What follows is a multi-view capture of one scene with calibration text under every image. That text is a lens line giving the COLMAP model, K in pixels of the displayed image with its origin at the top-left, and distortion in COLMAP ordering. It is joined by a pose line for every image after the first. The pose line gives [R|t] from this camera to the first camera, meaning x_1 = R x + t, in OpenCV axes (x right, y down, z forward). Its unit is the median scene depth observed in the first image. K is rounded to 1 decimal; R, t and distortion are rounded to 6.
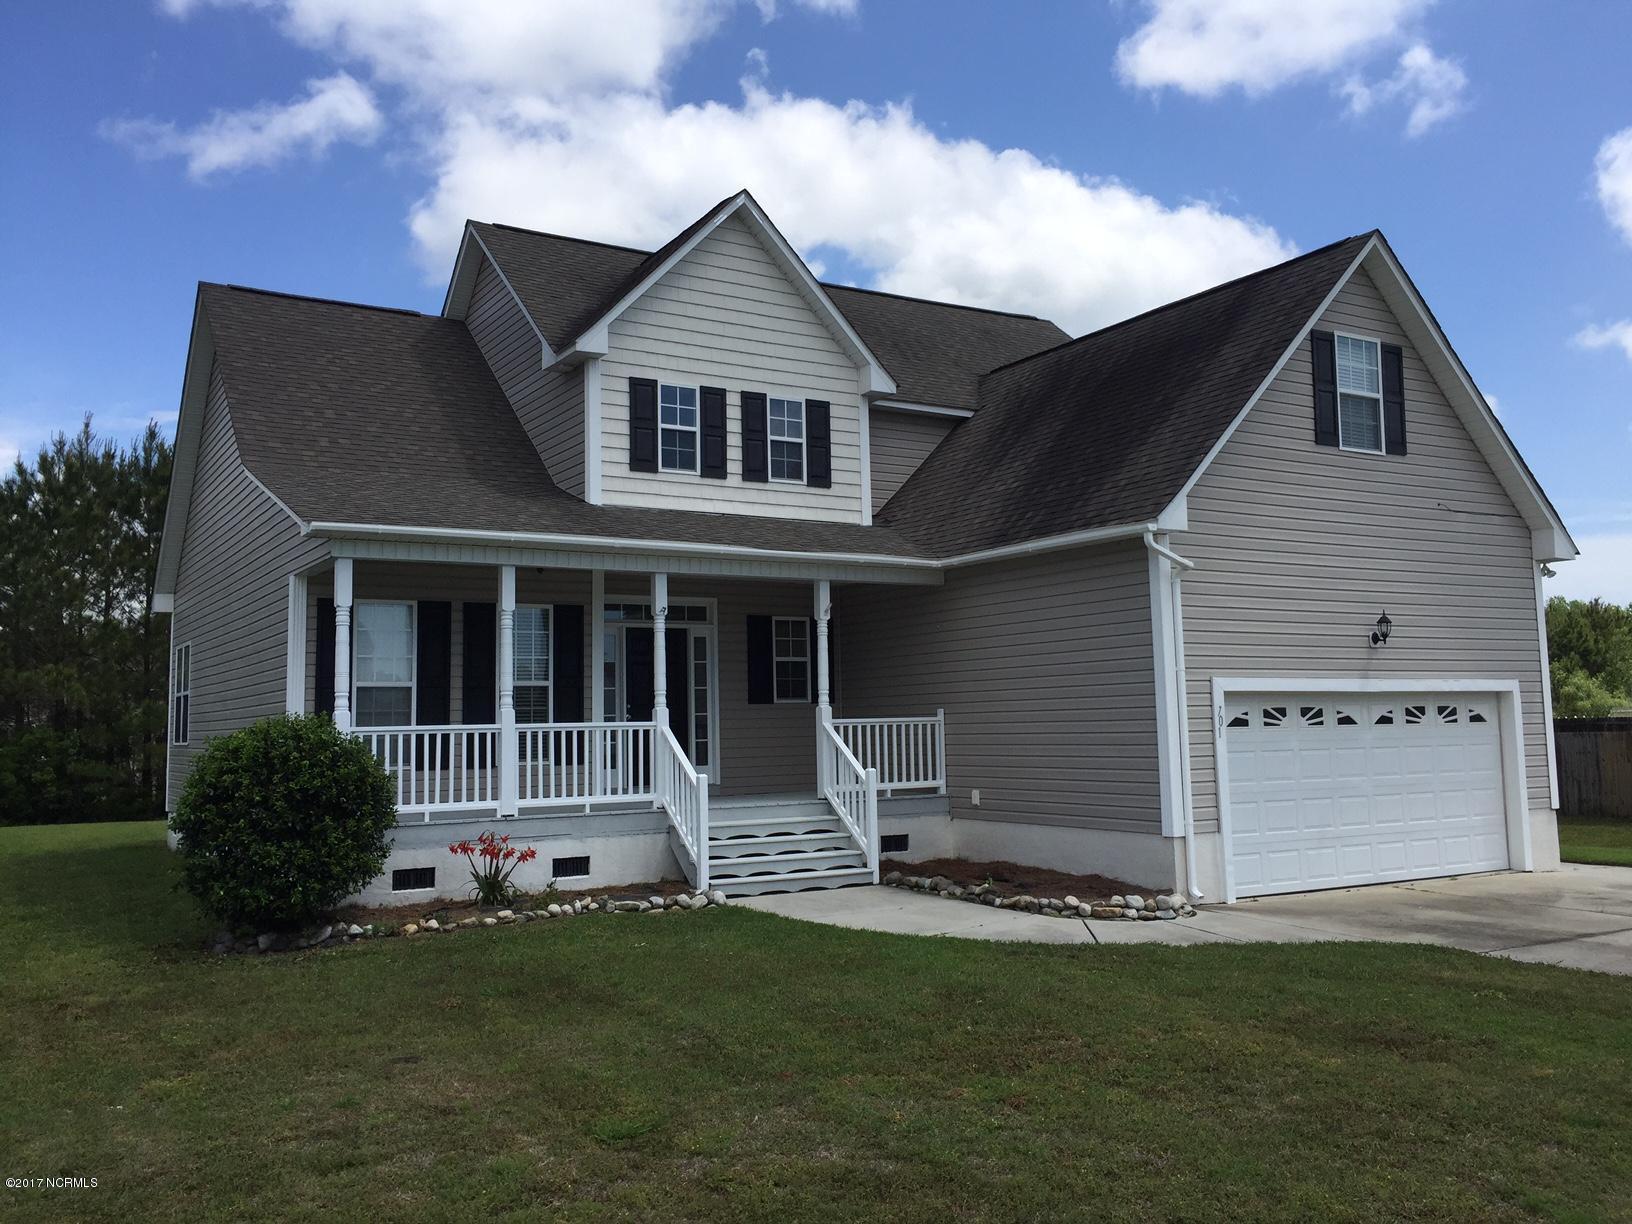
lens RADIAL K [[1397.7, 0, 774.1], [0, 1397.7, 607.9], [0, 0, 1]] dist [0.063125, -0.097863]
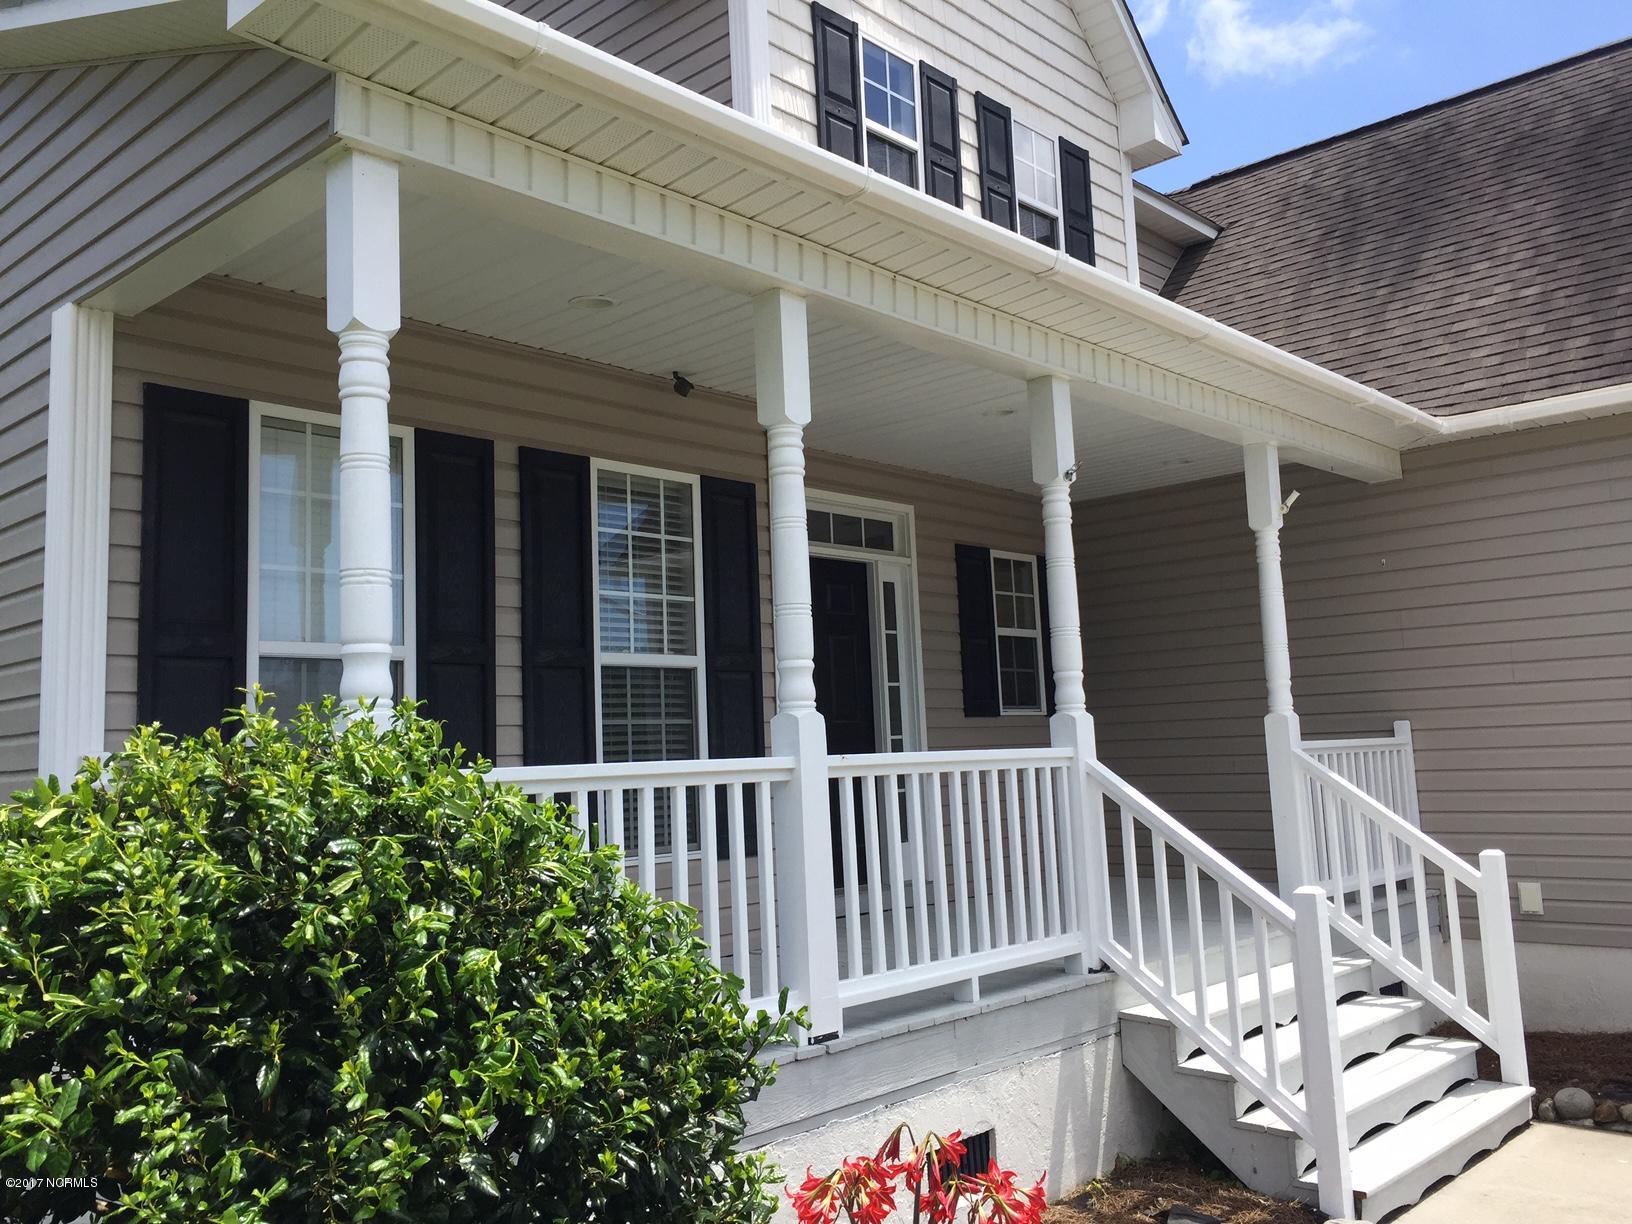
lens RADIAL K [[1397.7, 0, 774.1], [0, 1397.7, 607.9], [0, 0, 1]] dist [0.063125, -0.097863]
pose [[0.960715, 0.015309, 0.277116, -0.261131], [-0.007007, 0.999497, -0.030926, 0.052172], [-0.277450, 0.027769, 0.960339, 0.611167]]
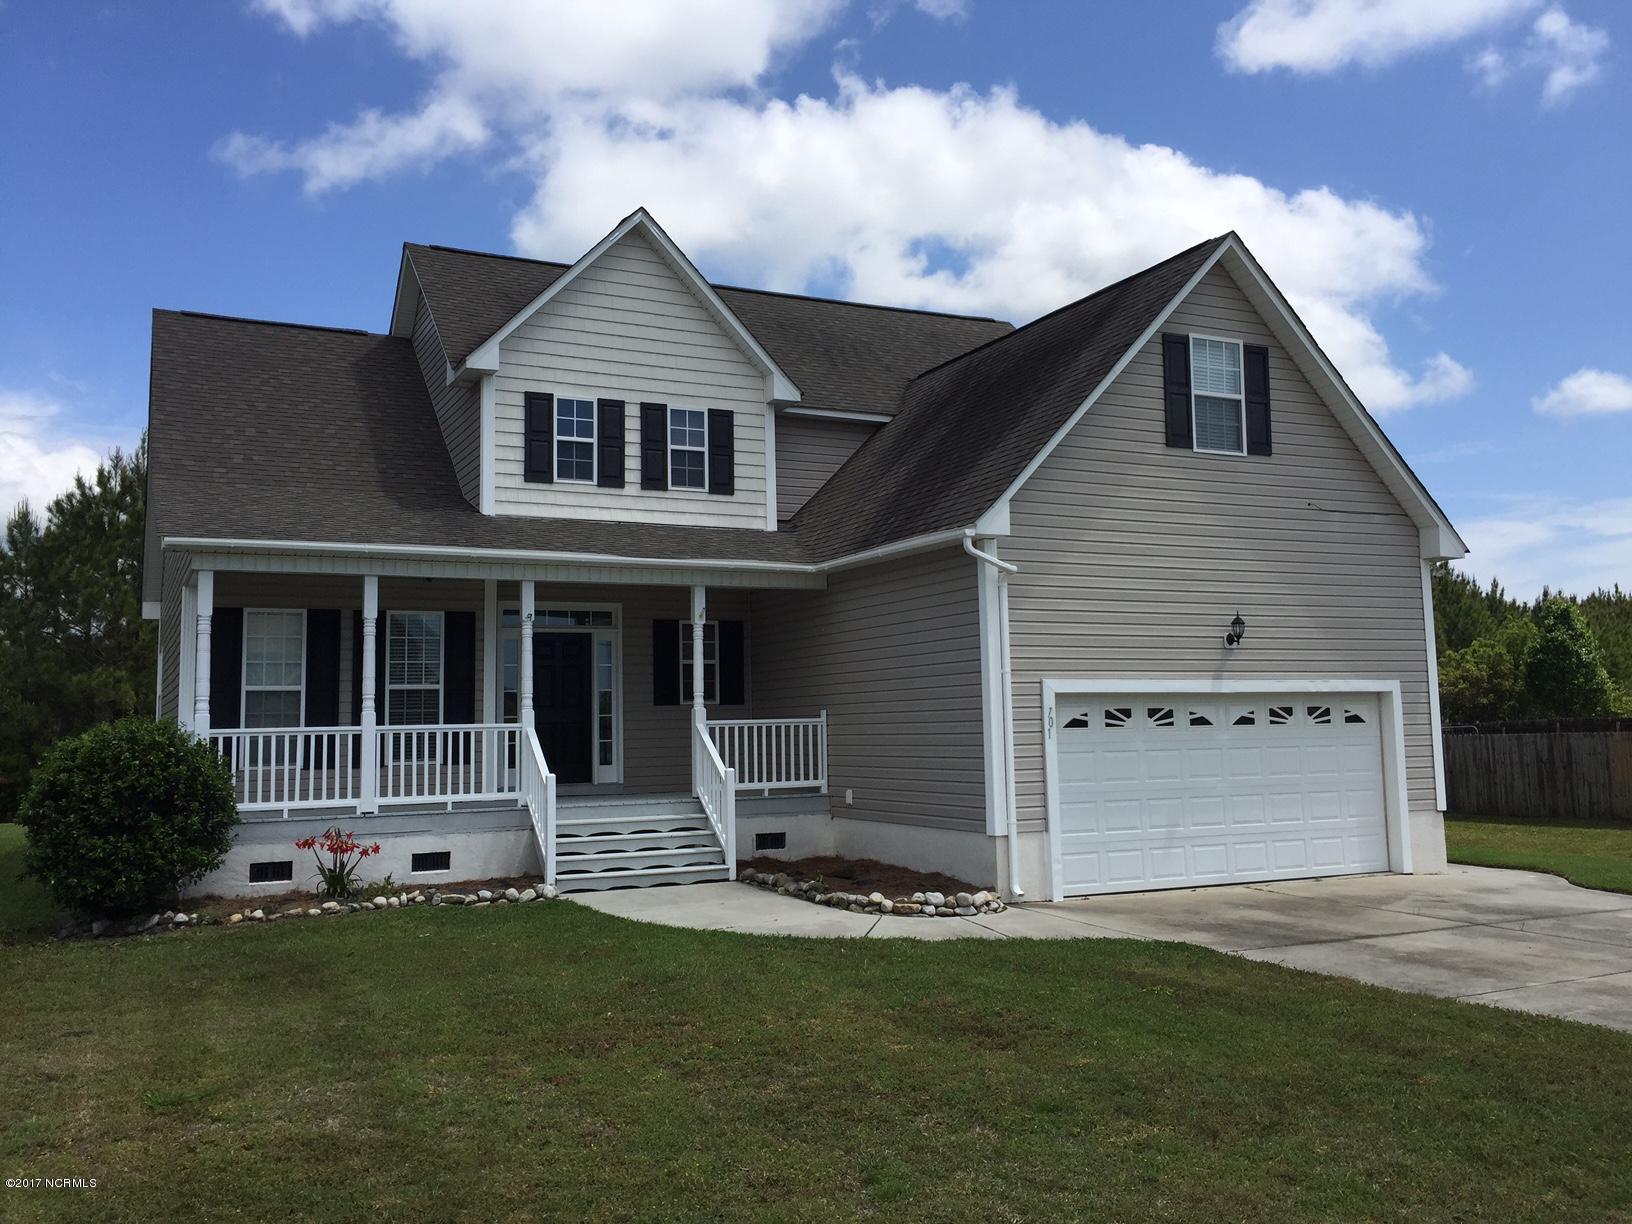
lens RADIAL K [[1397.7, 0, 774.1], [0, 1397.7, 607.9], [0, 0, 1]] dist [0.063125, -0.097863]
pose [[0.996145, -0.007546, -0.087398, 0.185548], [0.007668, 0.999970, 0.001059, -0.004204], [0.087387, -0.001725, 0.996173, -0.023675]]
